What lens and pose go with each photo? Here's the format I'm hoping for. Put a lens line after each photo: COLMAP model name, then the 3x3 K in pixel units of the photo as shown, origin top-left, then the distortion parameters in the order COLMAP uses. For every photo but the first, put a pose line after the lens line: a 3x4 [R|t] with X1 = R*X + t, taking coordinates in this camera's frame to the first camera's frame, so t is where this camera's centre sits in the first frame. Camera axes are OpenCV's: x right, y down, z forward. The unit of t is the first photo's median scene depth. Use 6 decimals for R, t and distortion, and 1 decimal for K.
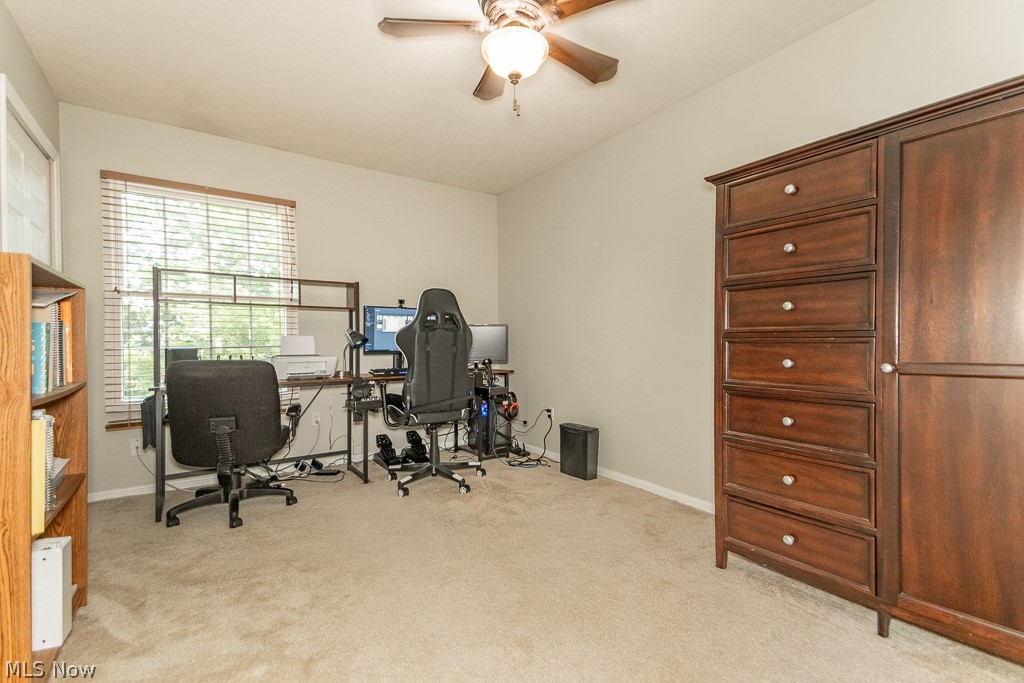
lens RADIAL K [[455.3, 0, 505.1], [0, 455.3, 342.4], [0, 0, 1]] dist [0.015825, -0.001367]
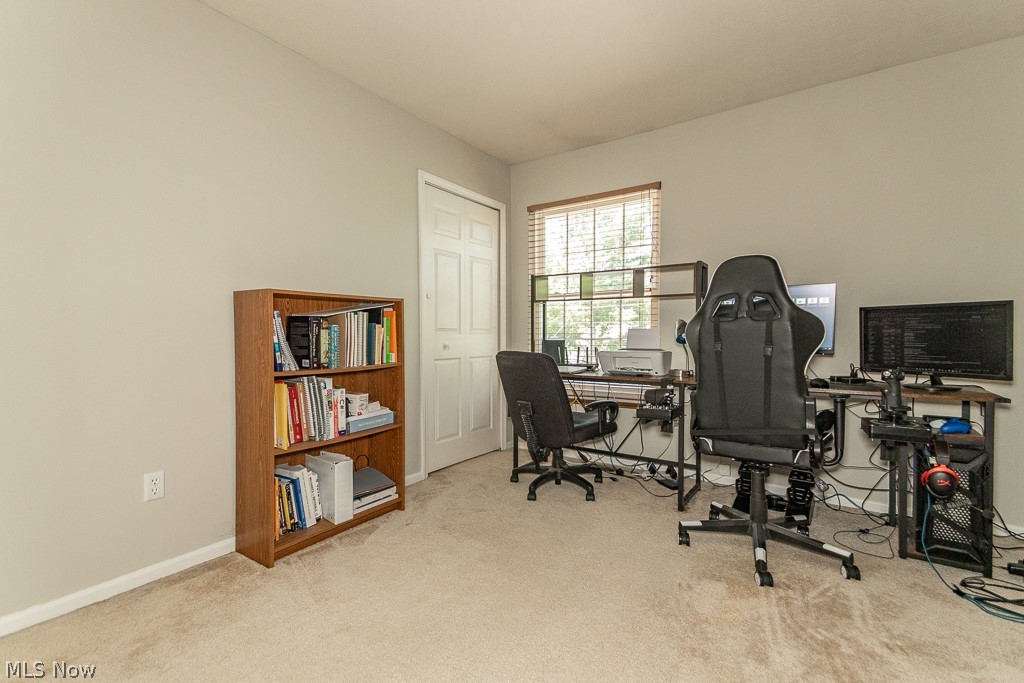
lens RADIAL K [[455.3, 0, 510.3], [0, 455.3, 342.5], [0, 0, 1]] dist [0.015825, -0.001367]
pose [[0.357567, 0.025796, -0.933531, 0.351734], [0.003810, 0.999570, 0.029080, -0.014905], [0.933880, -0.013955, 0.357315, 0.454270]]
